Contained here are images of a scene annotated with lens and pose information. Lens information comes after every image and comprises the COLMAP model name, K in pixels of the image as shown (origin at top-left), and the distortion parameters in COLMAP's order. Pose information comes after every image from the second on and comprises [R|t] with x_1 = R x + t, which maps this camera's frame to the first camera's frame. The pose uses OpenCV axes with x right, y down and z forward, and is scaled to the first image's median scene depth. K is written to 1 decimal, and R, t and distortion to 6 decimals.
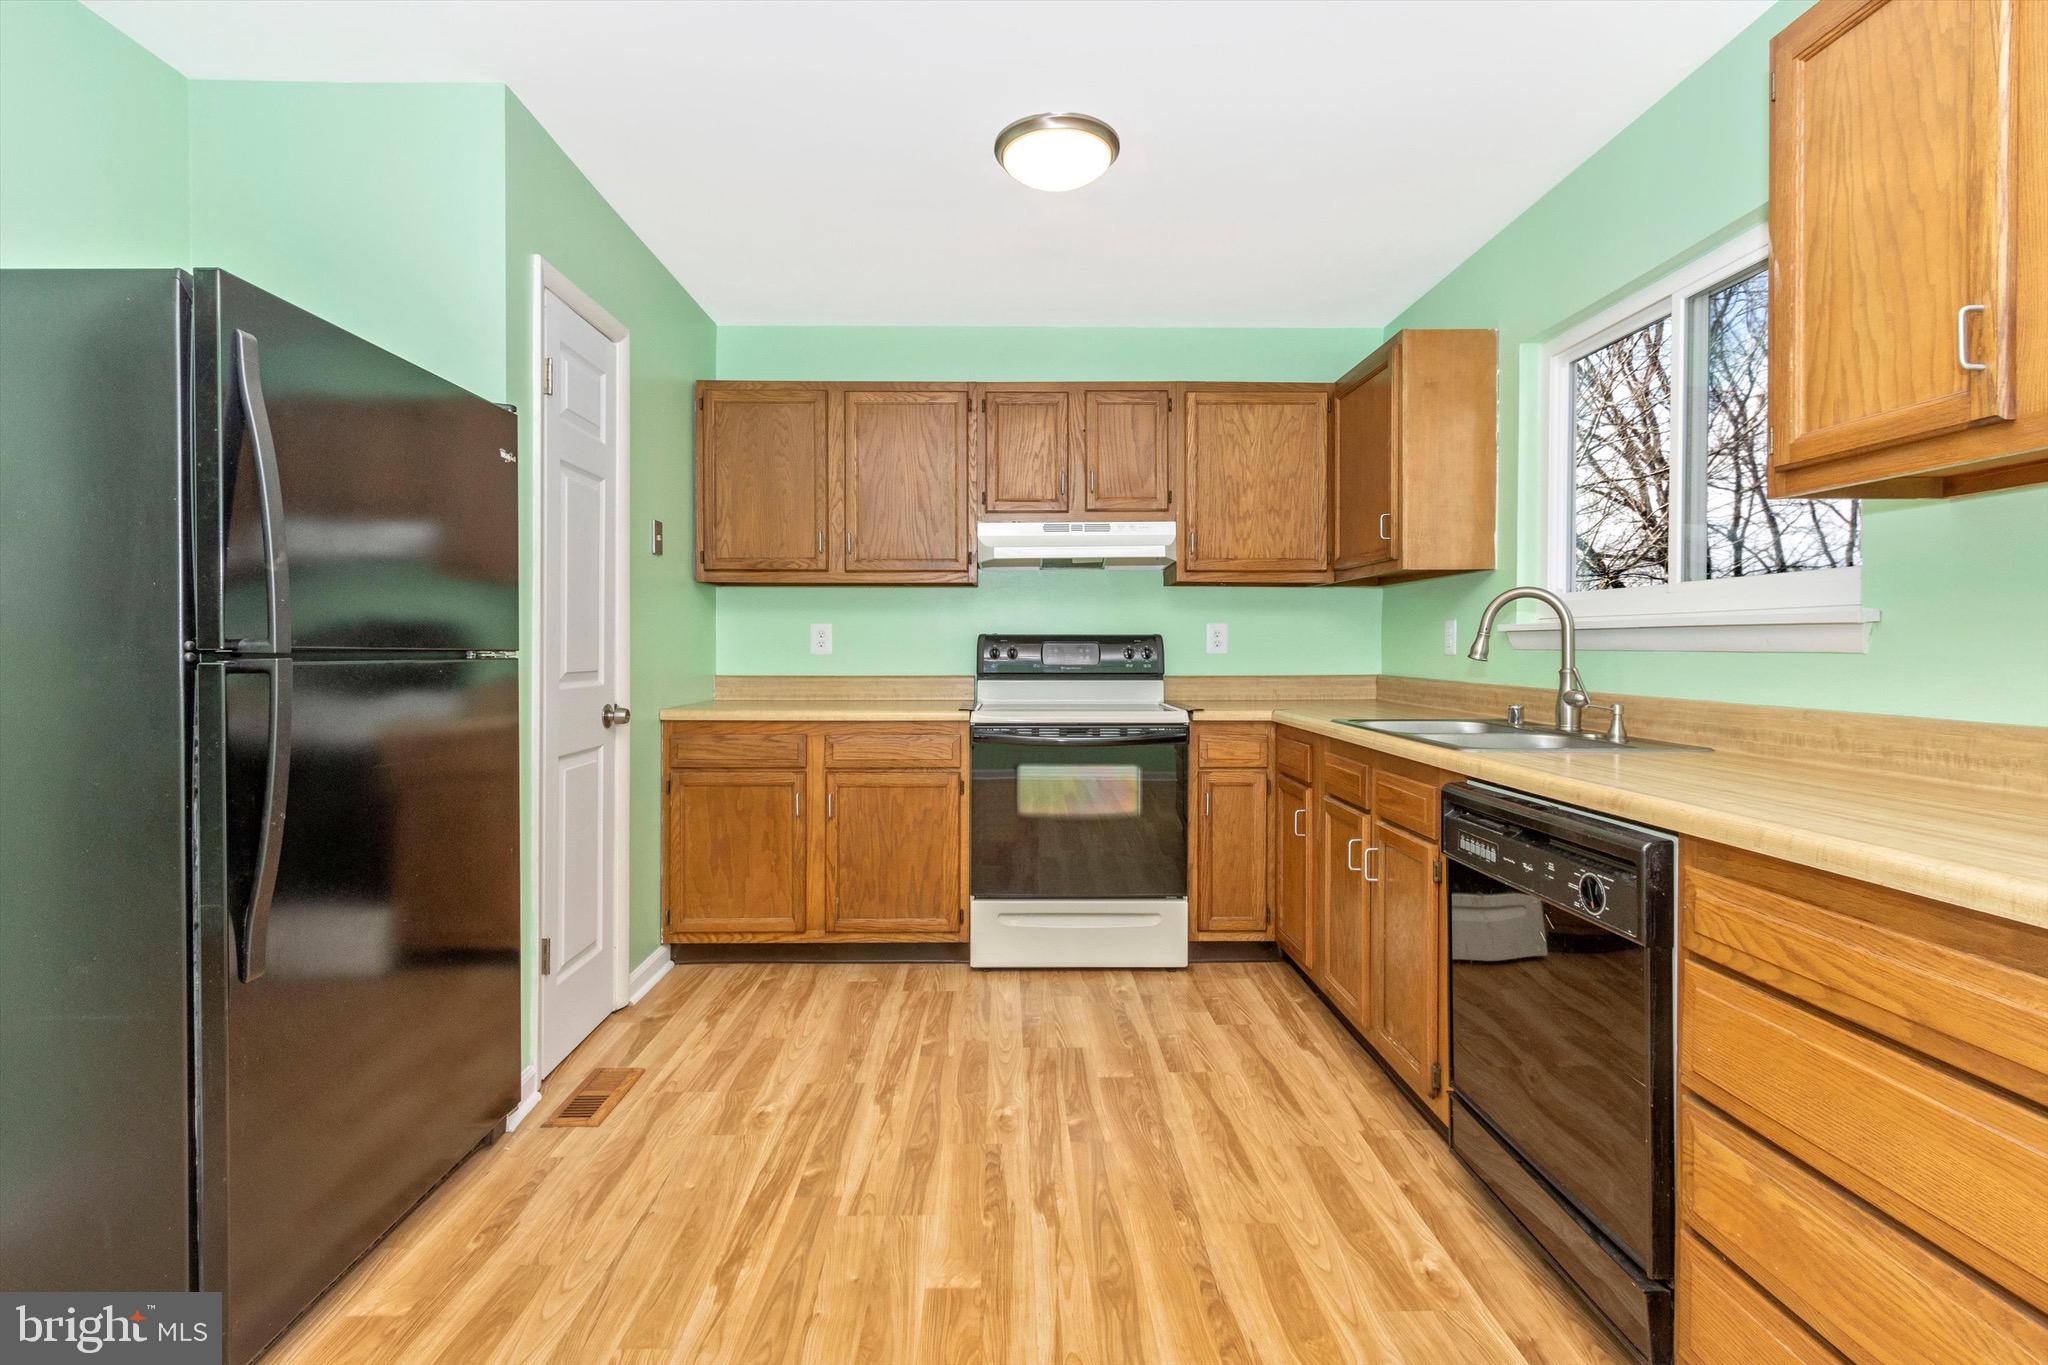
lens RADIAL K [[962.5, 0, 1017.9], [0, 962.5, 638.2], [0, 0, 1]] dist [0.006484, -0.002078]
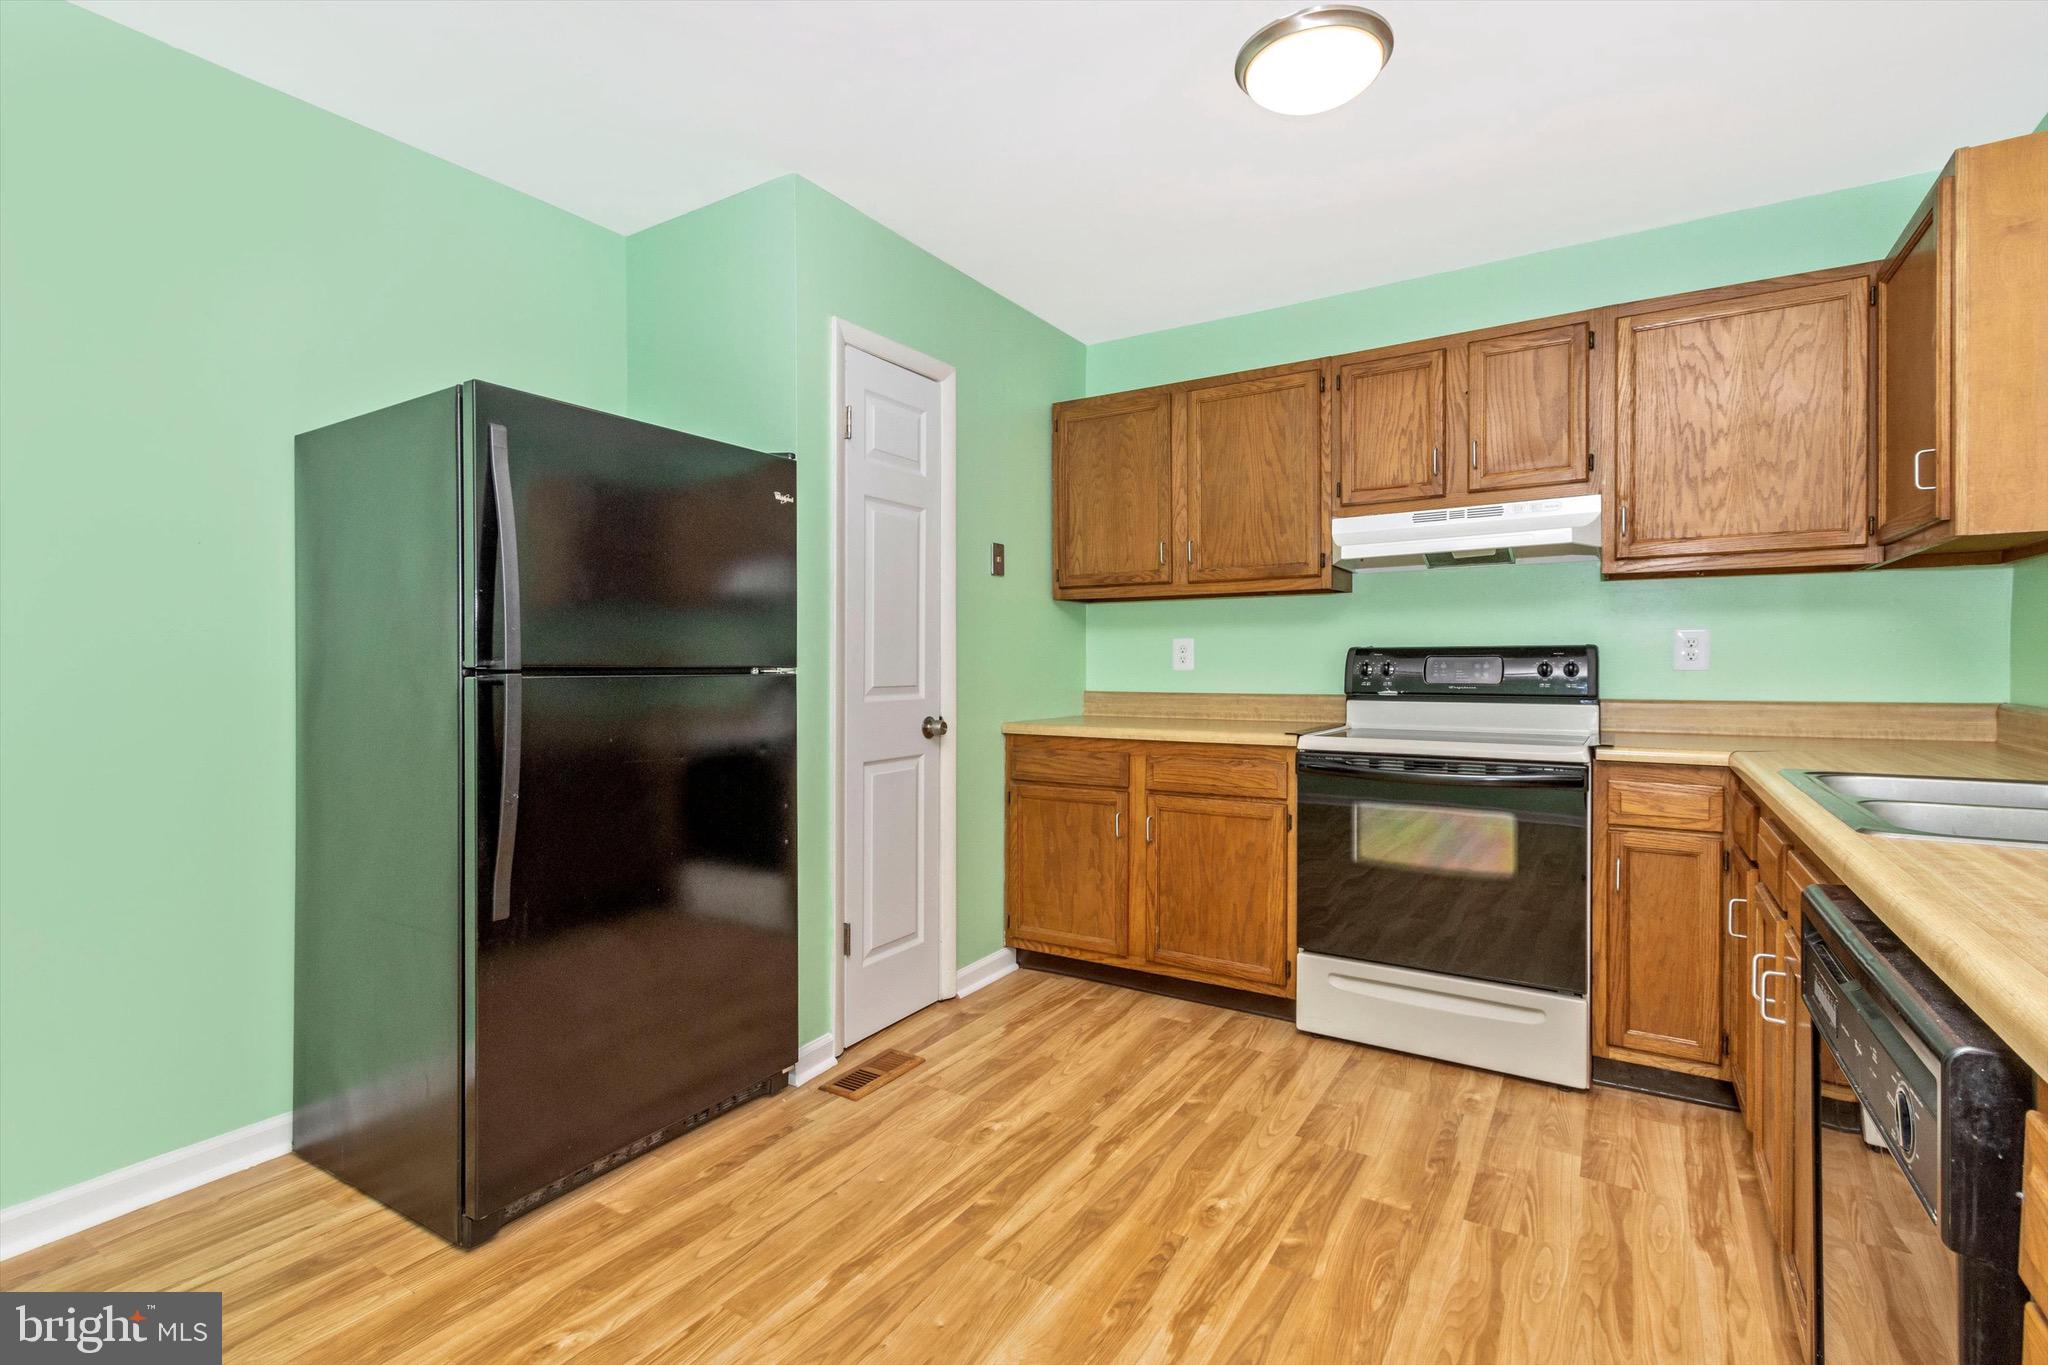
lens RADIAL K [[962.5, 0, 1017.9], [0, 962.5, 663.3], [0, 0, 1]] dist [0.006484, -0.002078]
pose [[0.832457, -0.003005, -0.554081, 0.260046], [0.008297, 0.999941, 0.007042, 0.001762], [0.554027, -0.010459, 0.832433, 0.155654]]
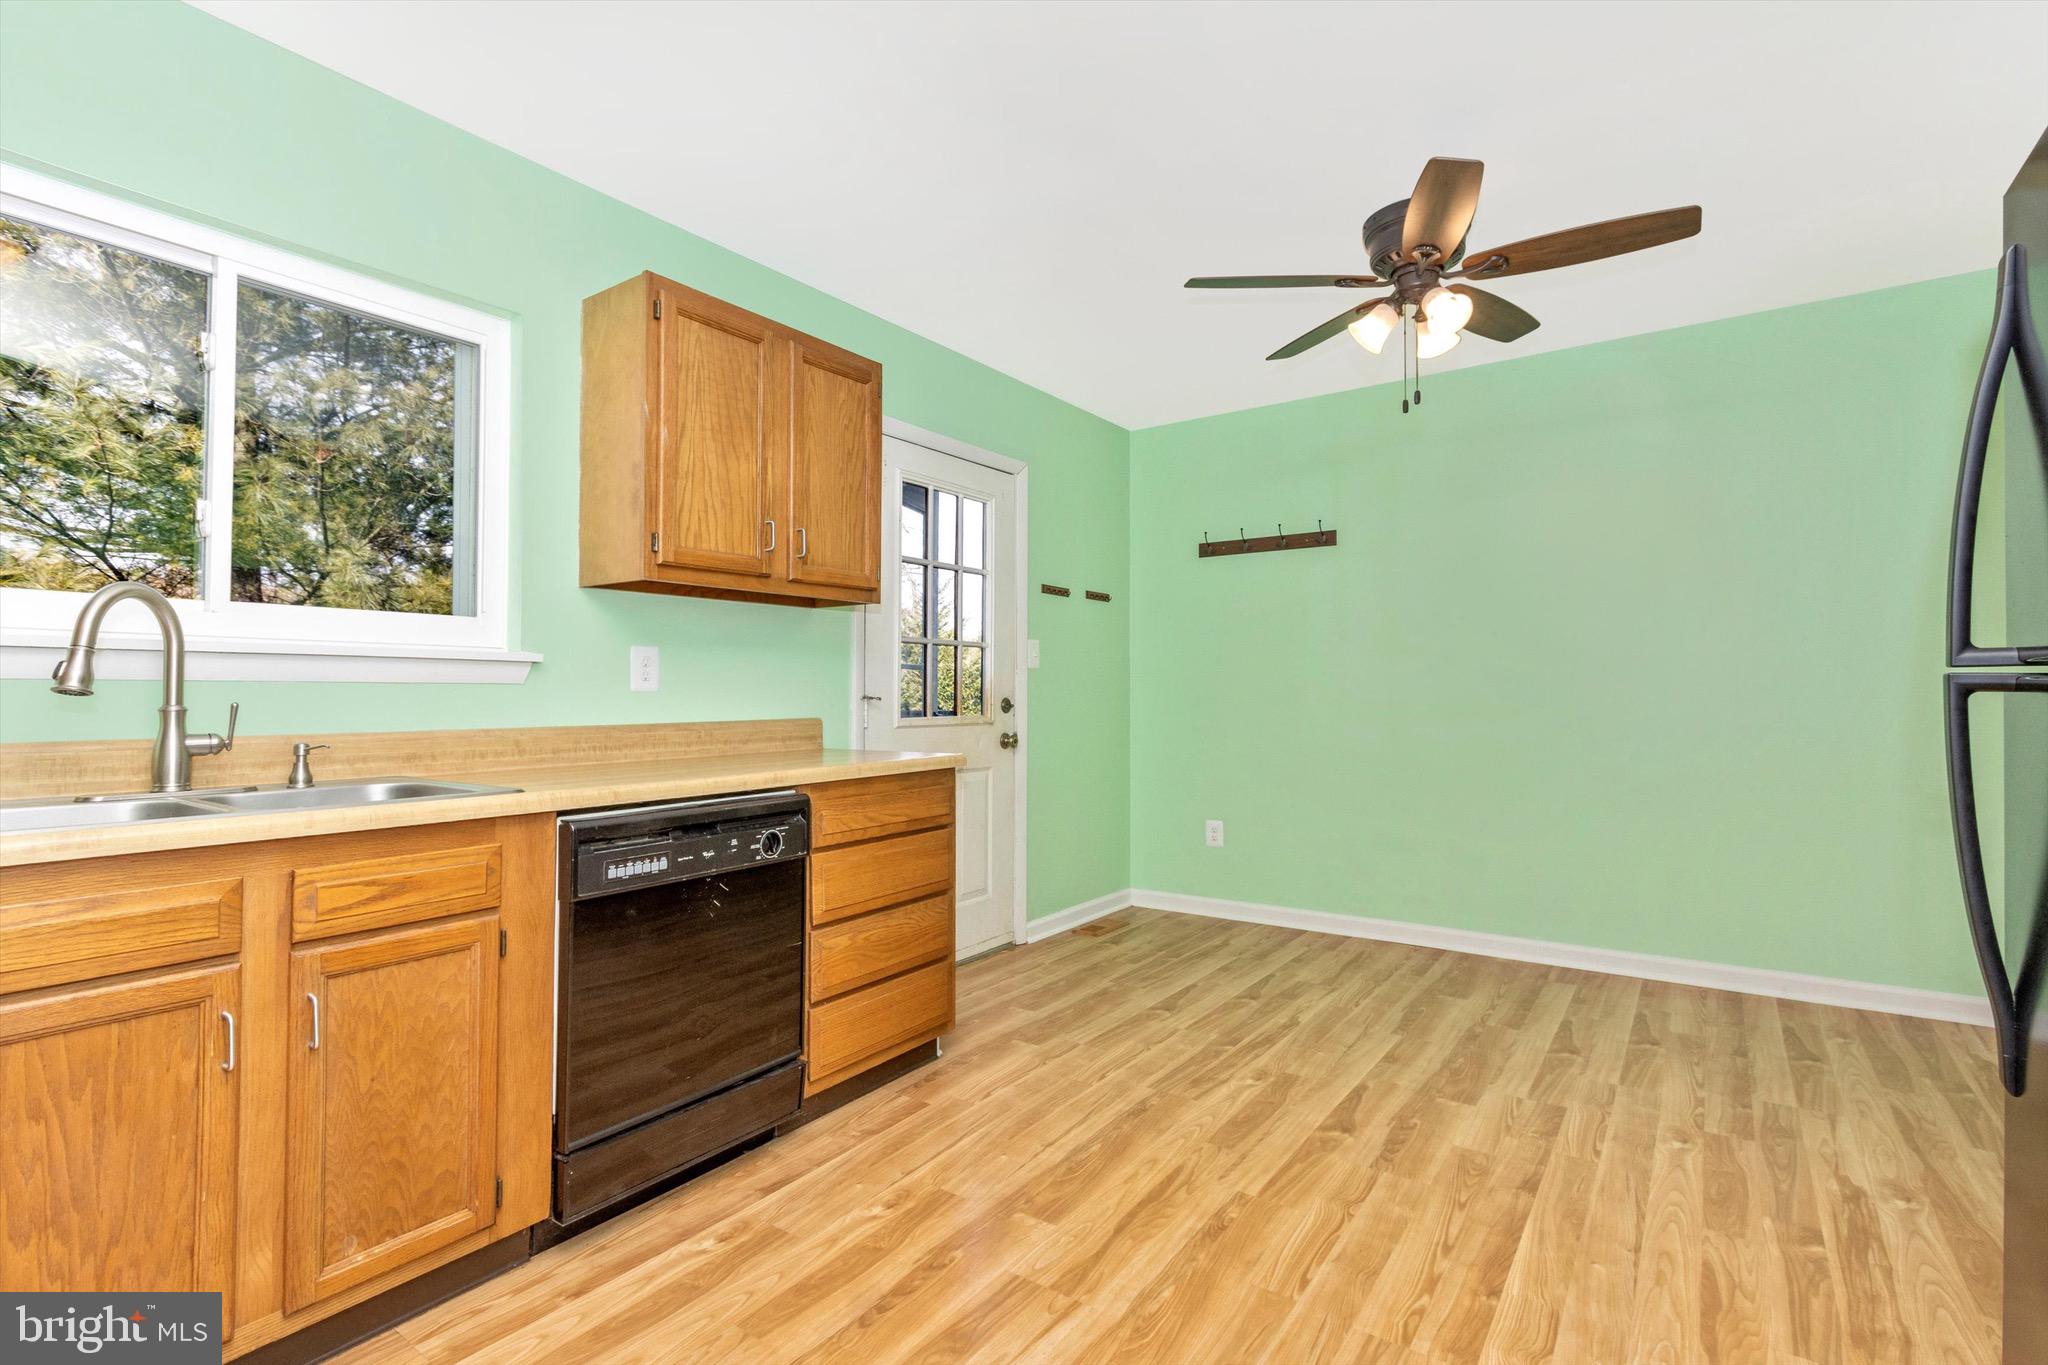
lens RADIAL K [[962.5, 0, 999.9], [0, 962.5, 659.8], [0, 0, 1]] dist [0.006484, -0.002078]
pose [[-0.801710, 0.020253, 0.597369, -0.314781], [-0.005028, 0.999162, -0.040624, 0.021009], [-0.597691, -0.035572, -0.800937, 1.068495]]
